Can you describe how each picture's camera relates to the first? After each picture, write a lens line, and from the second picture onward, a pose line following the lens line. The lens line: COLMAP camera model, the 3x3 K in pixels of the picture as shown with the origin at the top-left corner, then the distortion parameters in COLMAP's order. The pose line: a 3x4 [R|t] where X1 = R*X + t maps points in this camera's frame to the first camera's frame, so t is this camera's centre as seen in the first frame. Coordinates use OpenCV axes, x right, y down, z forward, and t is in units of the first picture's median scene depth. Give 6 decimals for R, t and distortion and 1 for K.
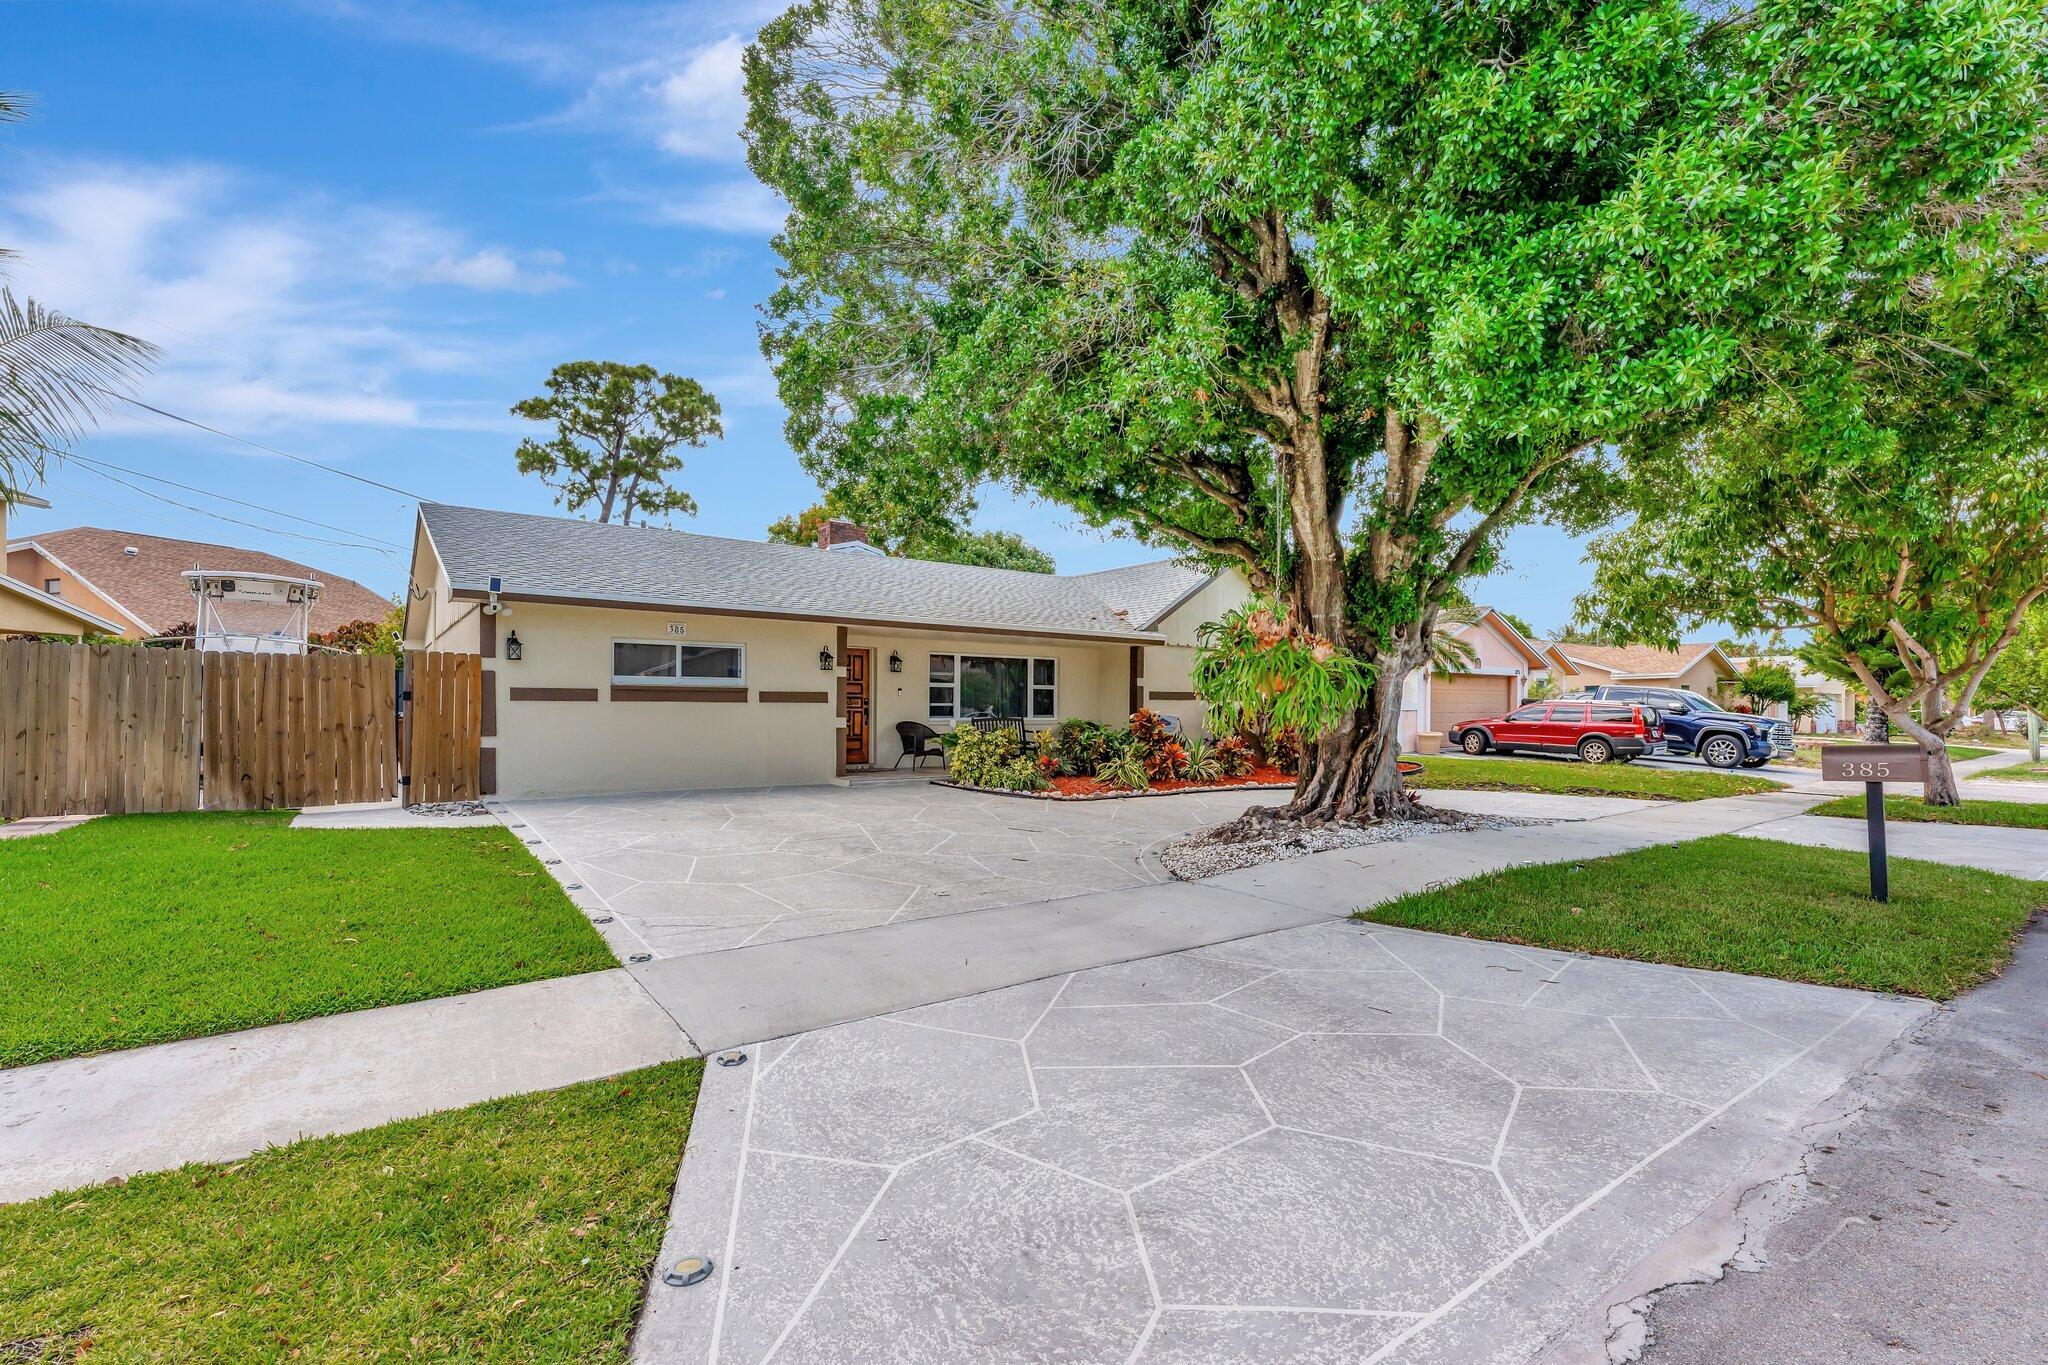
lens RADIAL K [[936.8, 0, 1036.5], [0, 936.8, 700.6], [0, 0, 1]] dist [0.005751, 0.001425]
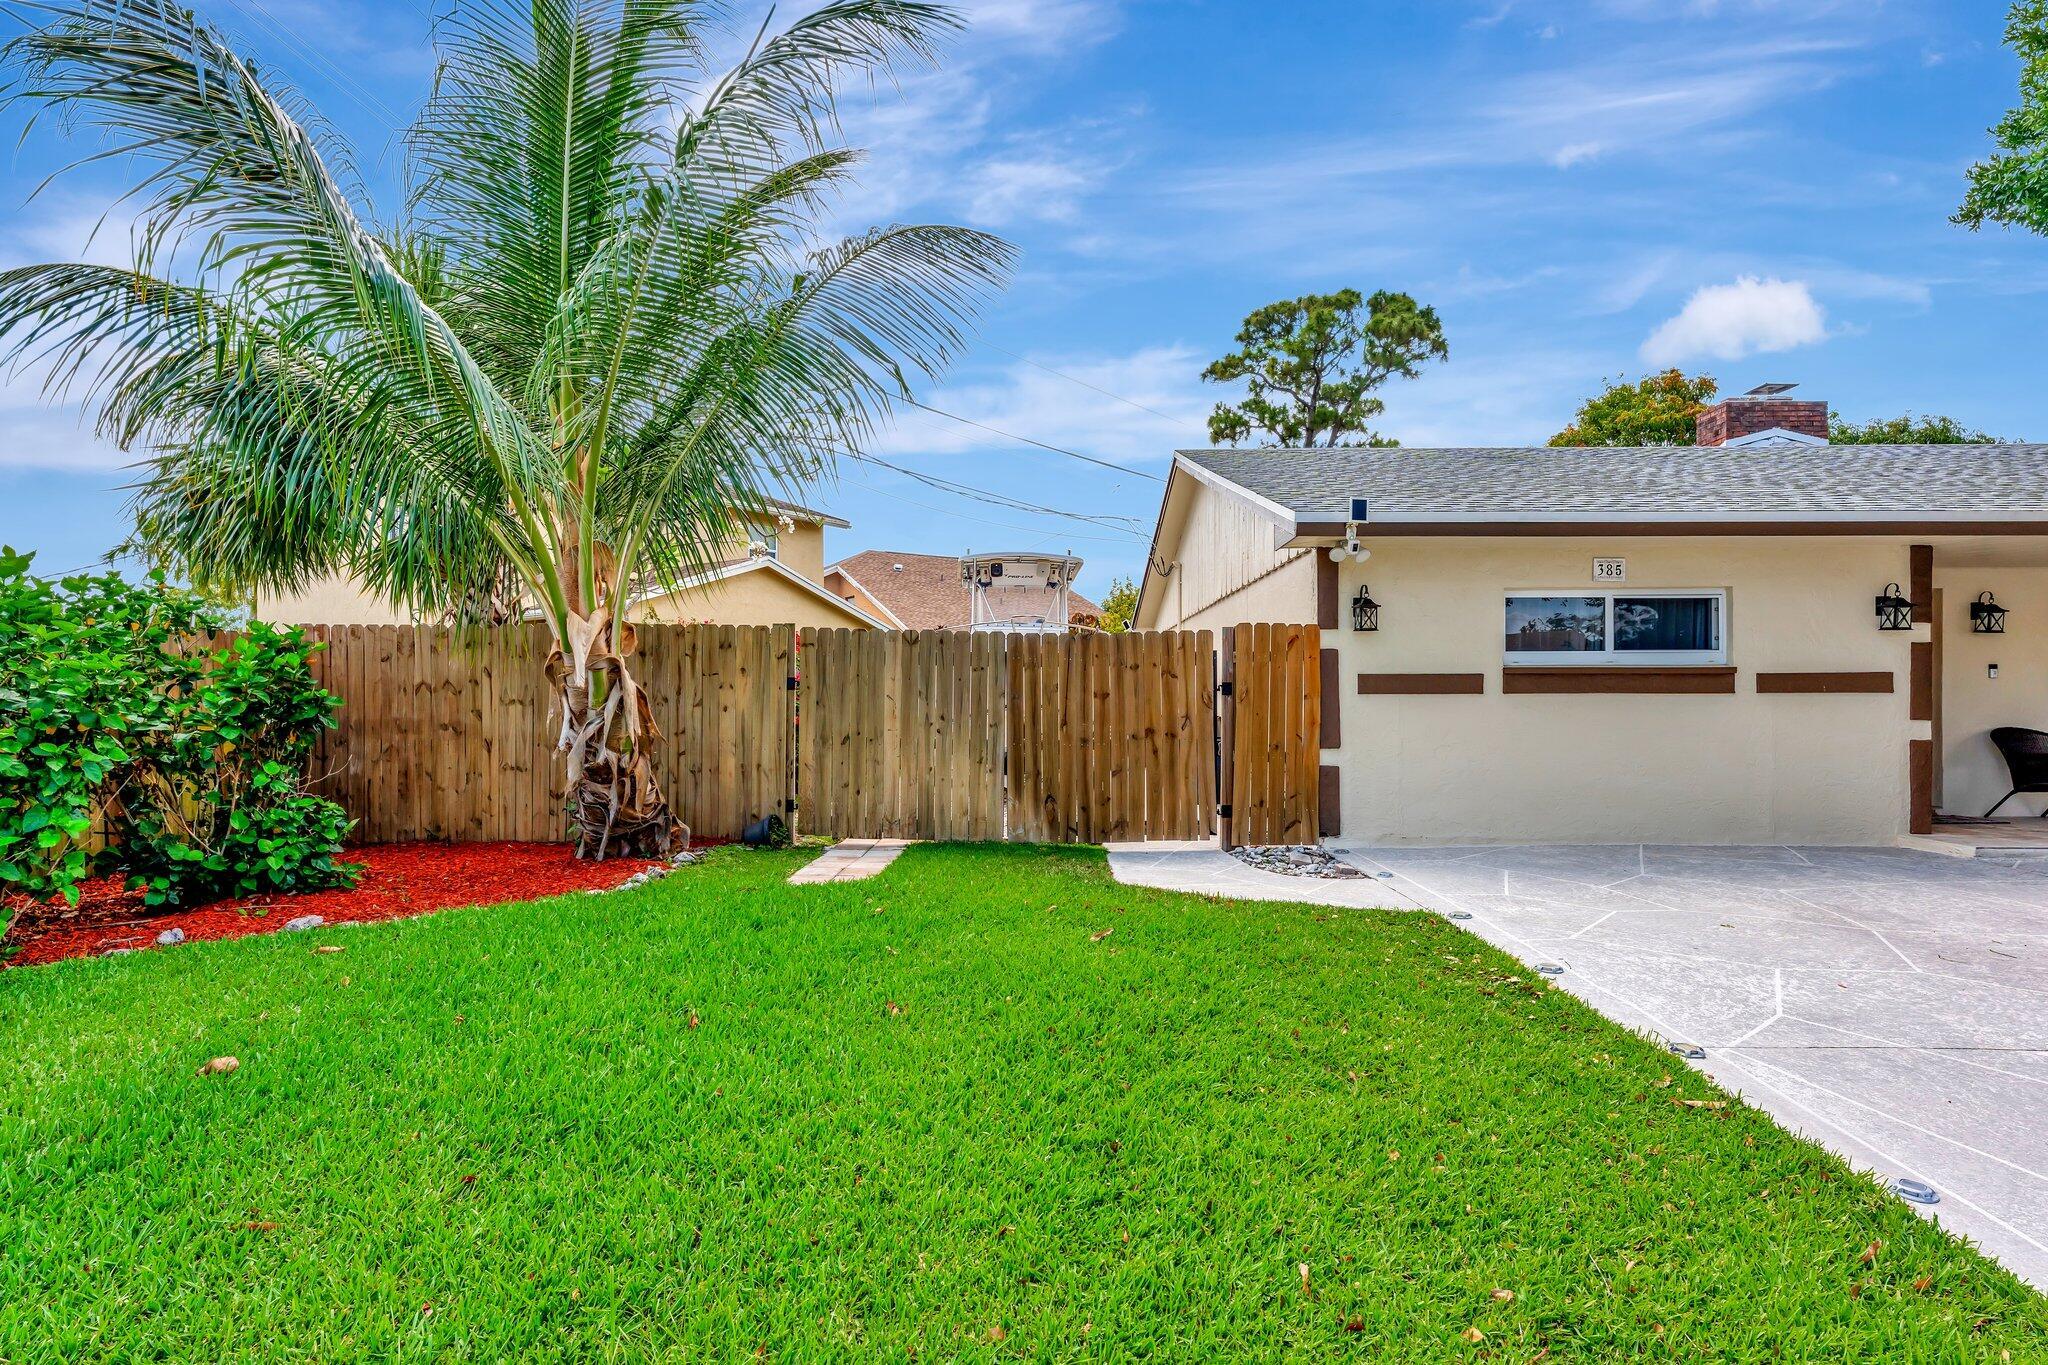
lens RADIAL K [[1017.4, 0, 1017.7], [0, 1017.4, 691.2], [0, 0, 1]] dist [-0.000824, 0.000132]
pose [[0.803519, -0.013940, -0.595115, -0.312358], [0.010573, 0.999902, -0.009146, 0.001801], [0.595185, 0.001057, 0.803588, 0.275927]]
